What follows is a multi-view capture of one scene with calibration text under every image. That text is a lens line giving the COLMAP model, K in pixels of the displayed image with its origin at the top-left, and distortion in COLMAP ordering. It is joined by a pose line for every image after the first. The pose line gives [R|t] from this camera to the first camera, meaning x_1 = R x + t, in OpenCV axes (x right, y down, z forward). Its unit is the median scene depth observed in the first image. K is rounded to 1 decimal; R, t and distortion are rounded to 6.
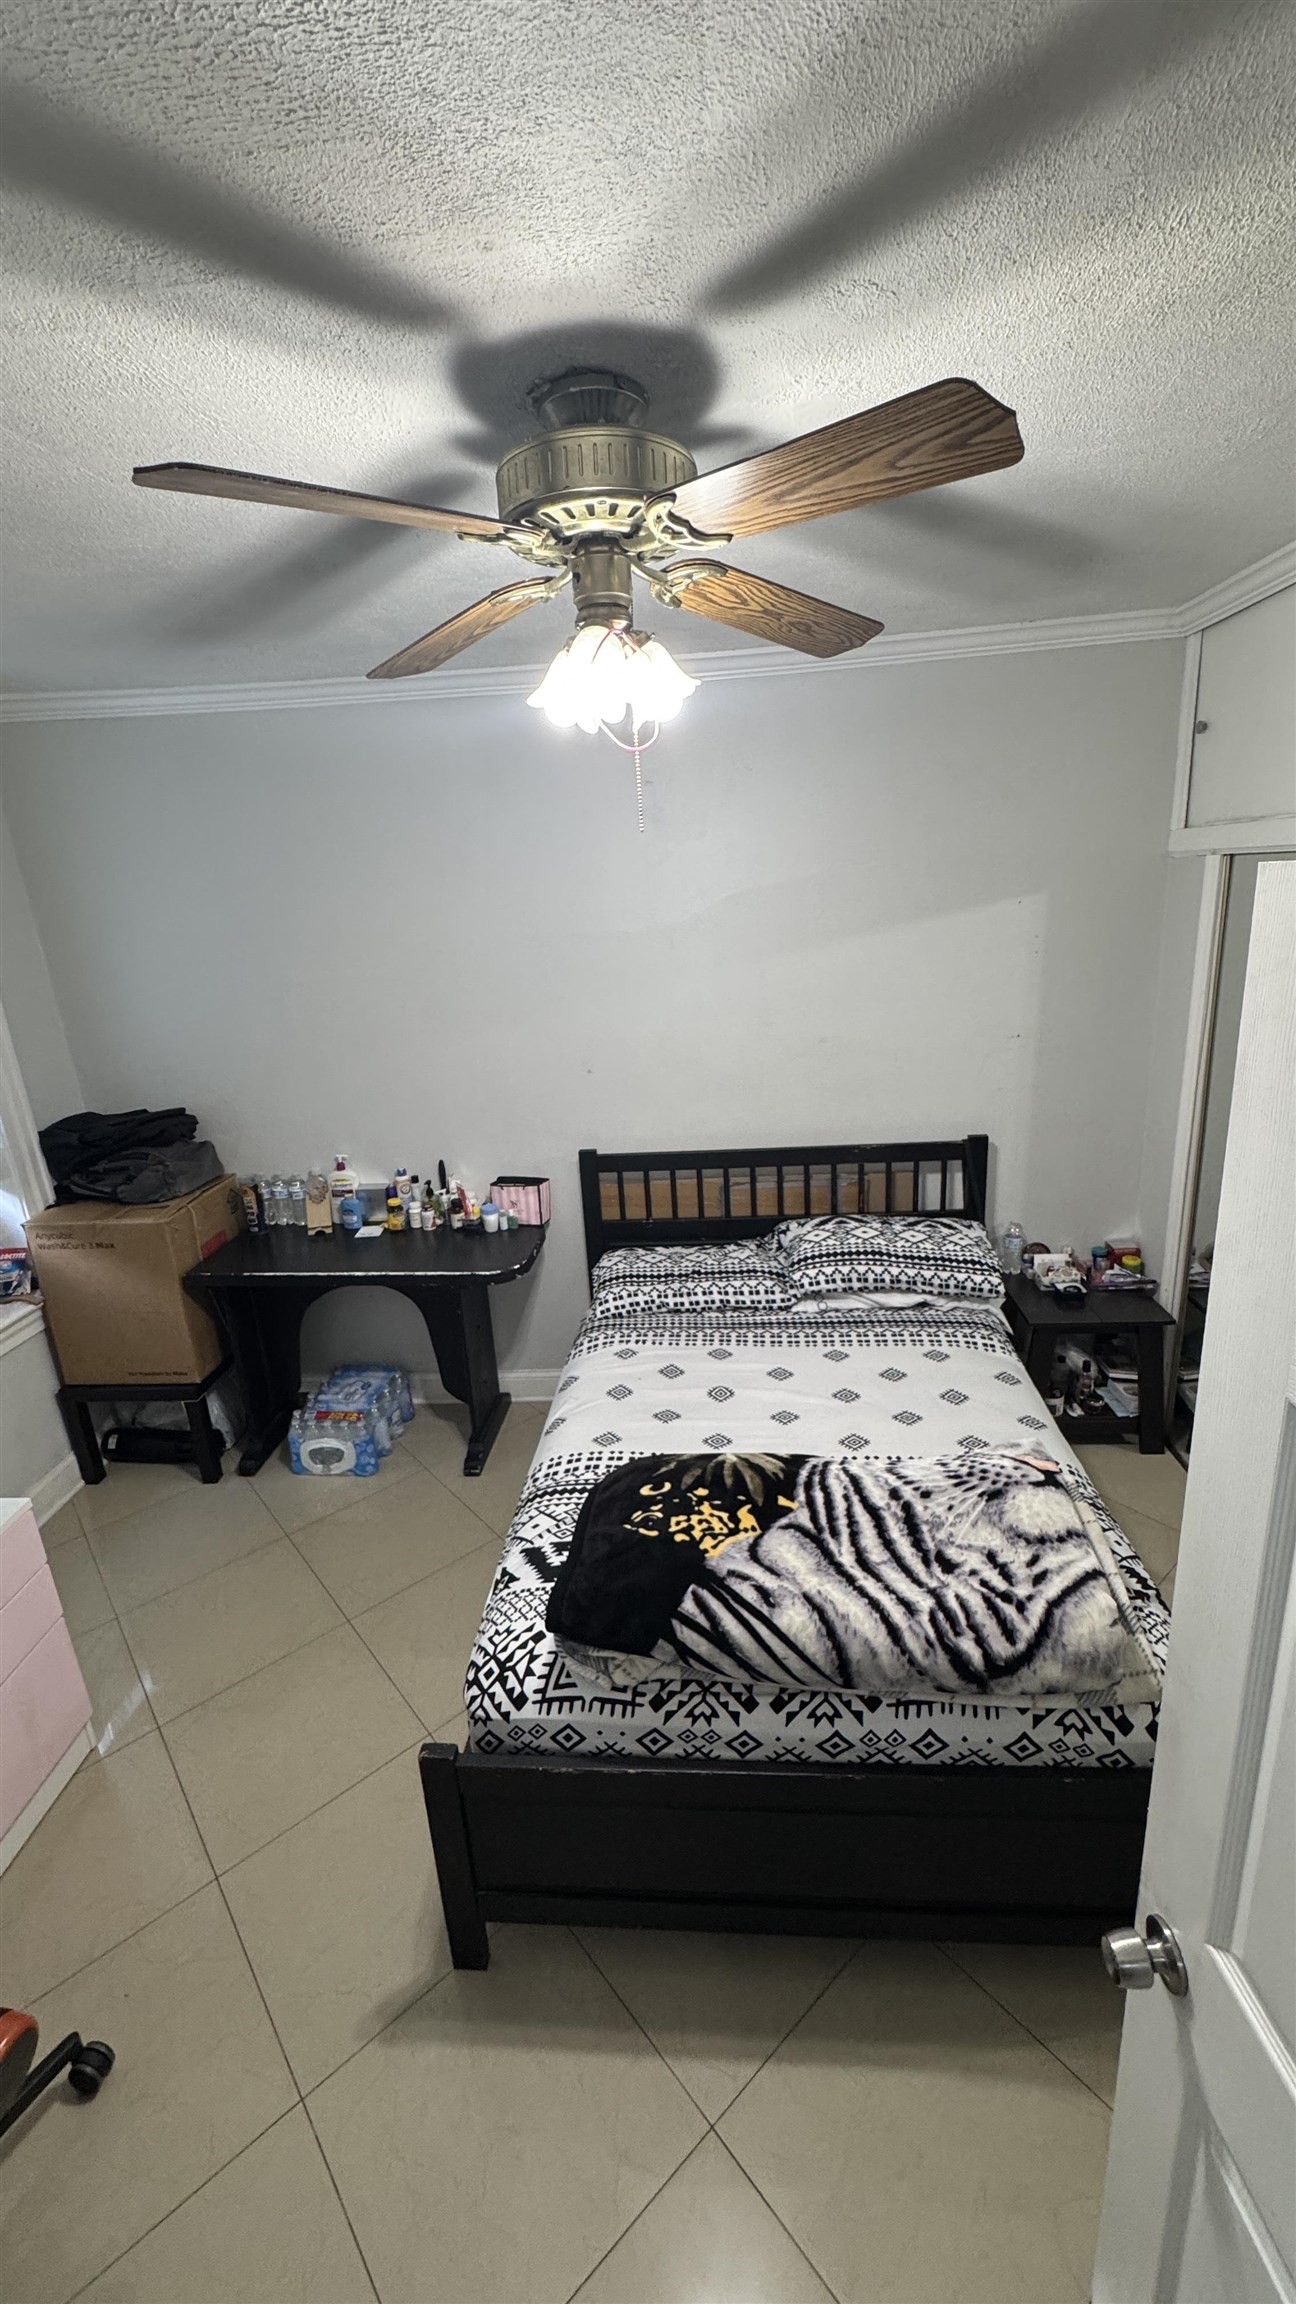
lens RADIAL K [[917.7, 0, 653.8], [0, 917.7, 1150.4], [0, 0, 1]] dist [-0.001716, 0.000590]
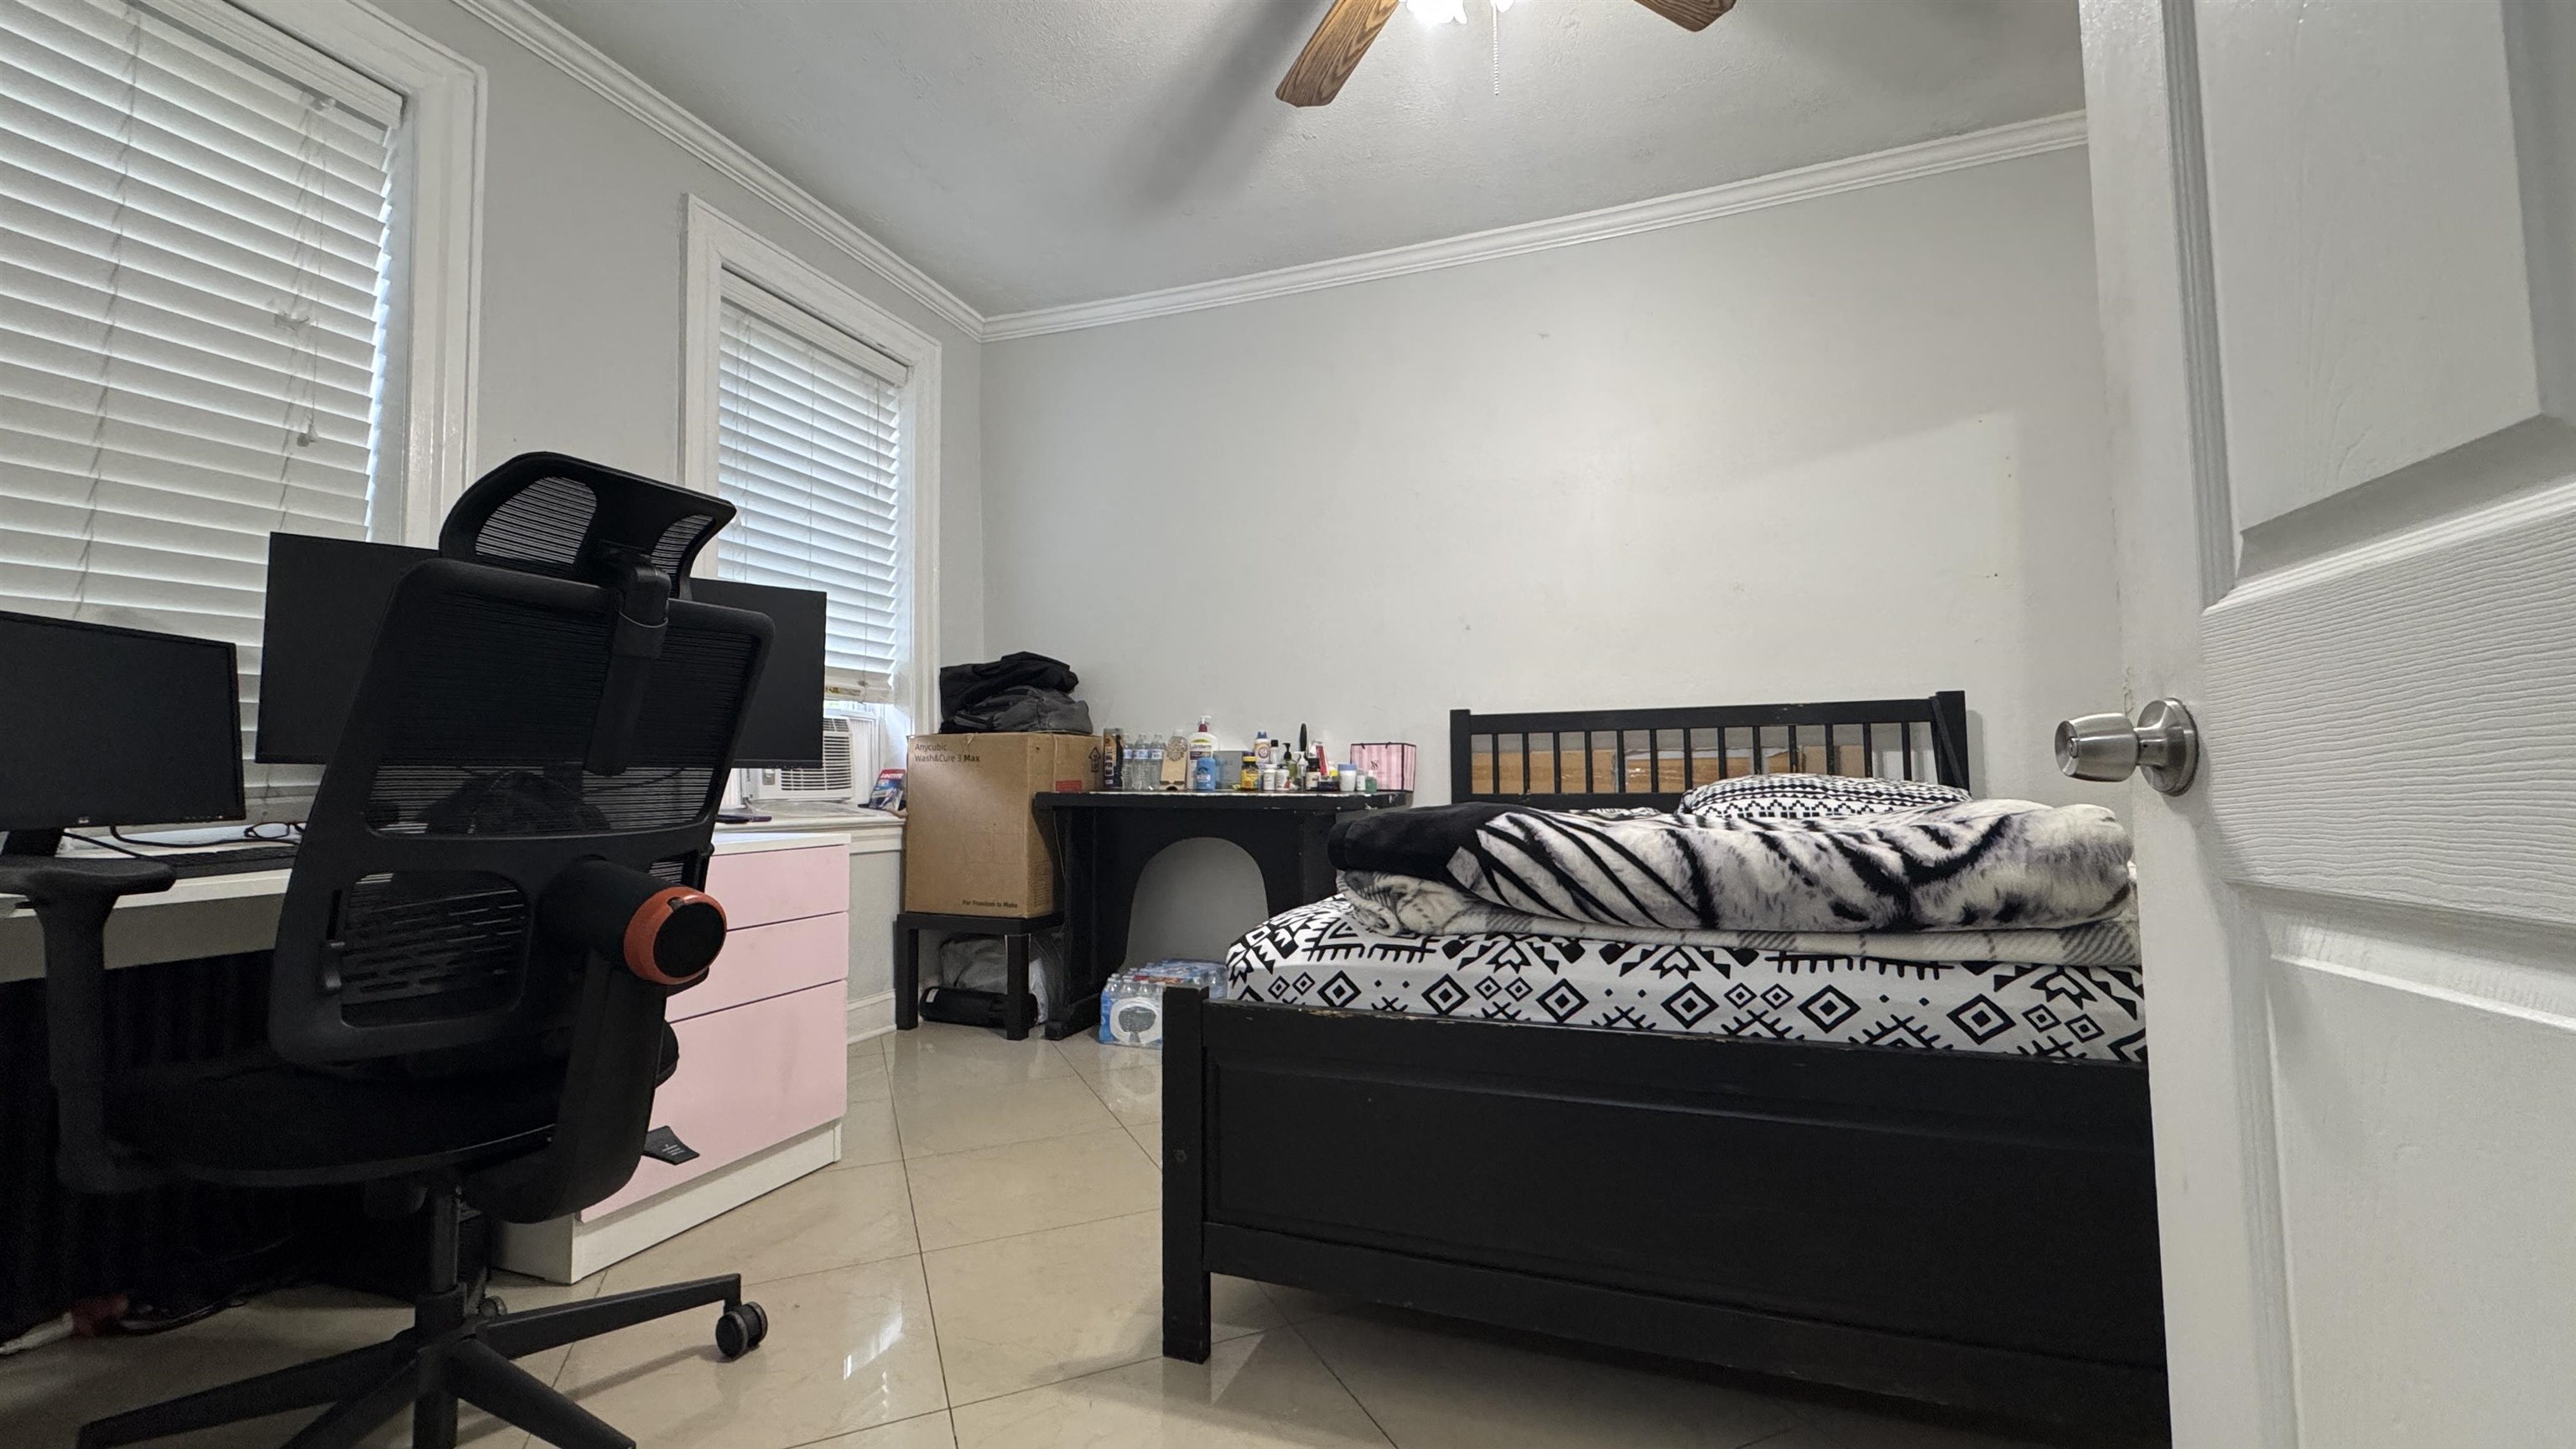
lens RADIAL K [[1026.1, 0, 1289.1], [0, 1026.1, 718.8], [0, 0, 1]] dist [-0.001716, 0.000590]
pose [[0.957398, 0.032757, -0.286909, 0.083363], [-0.126076, 0.941267, -0.313242, 0.511494], [0.259797, 0.336070, 0.905297, 0.068861]]
